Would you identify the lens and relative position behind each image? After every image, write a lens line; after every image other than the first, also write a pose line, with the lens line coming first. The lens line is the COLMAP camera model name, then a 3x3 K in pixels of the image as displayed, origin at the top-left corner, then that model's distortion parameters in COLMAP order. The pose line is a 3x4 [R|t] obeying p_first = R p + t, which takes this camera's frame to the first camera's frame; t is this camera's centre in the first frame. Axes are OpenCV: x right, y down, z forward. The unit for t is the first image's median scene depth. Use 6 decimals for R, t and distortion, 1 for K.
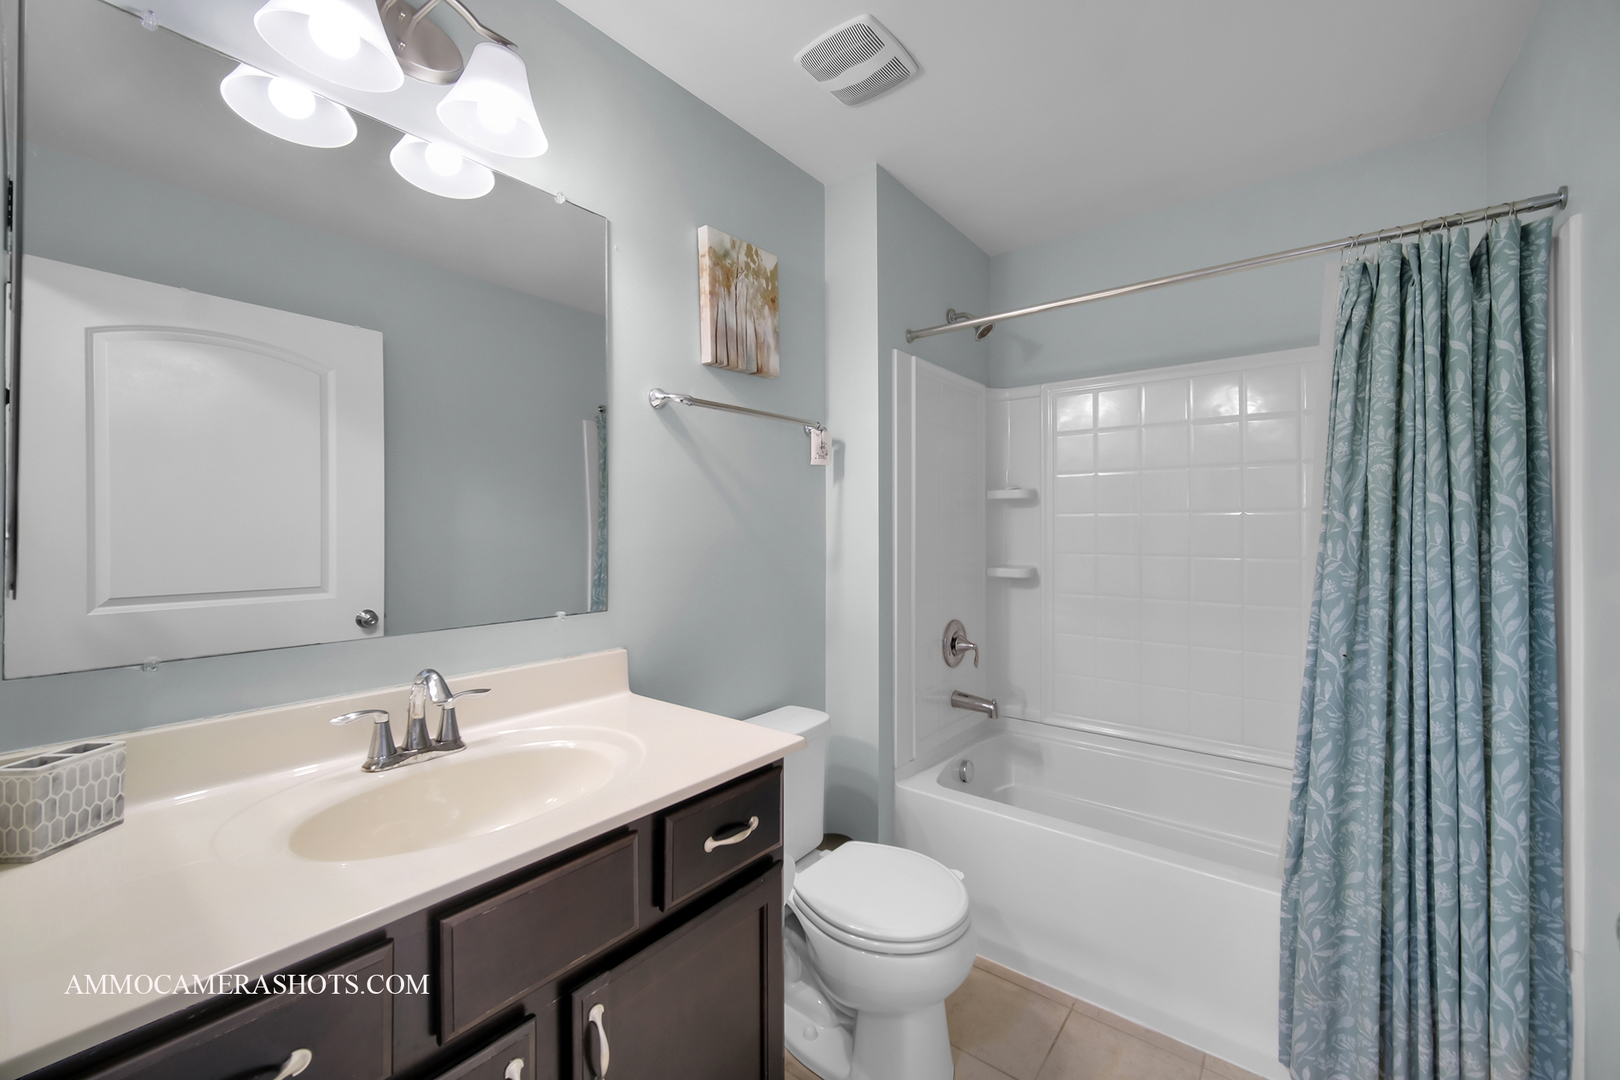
lens RADIAL K [[635.6, 0, 850.4], [0, 635.6, 525.1], [0, 0, 1]] dist [-0.002797, 0.000213]
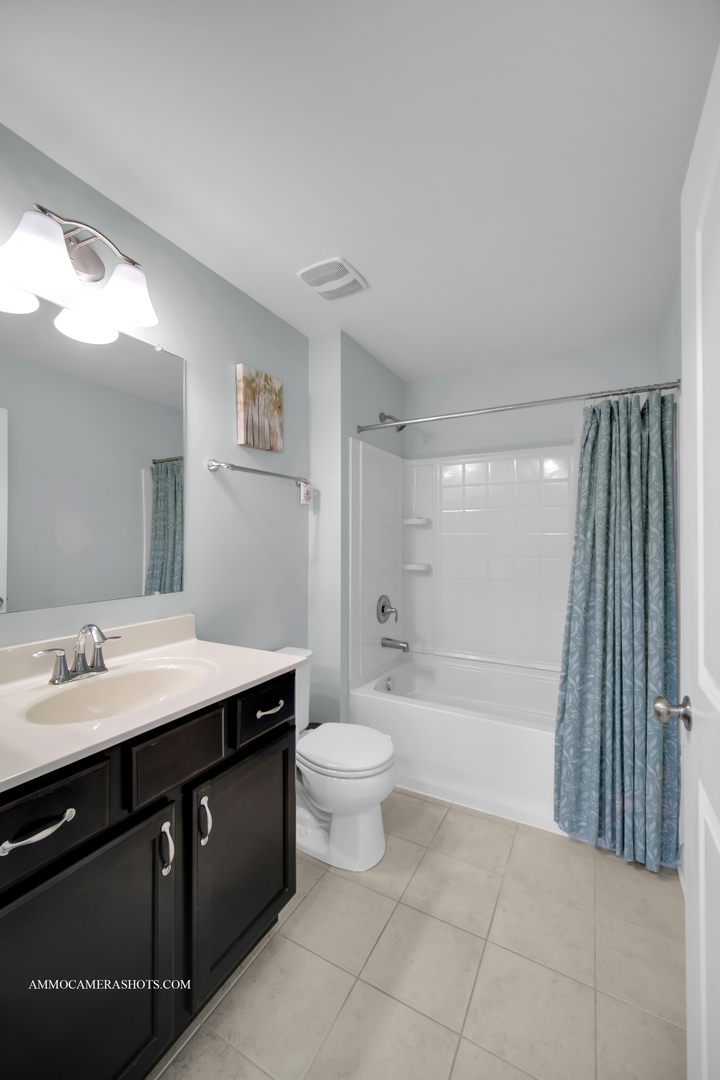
lens RADIAL K [[423.7, 0, 355.5], [0, 423.7, 537.1], [0, 0, 1]] dist [-0.002797, 0.000213]
pose [[0.993852, 0.001900, 0.110700, -0.065357], [-0.001974, 0.999998, 0.000552, -0.012416], [-0.110699, -0.000767, 0.993854, -0.210389]]
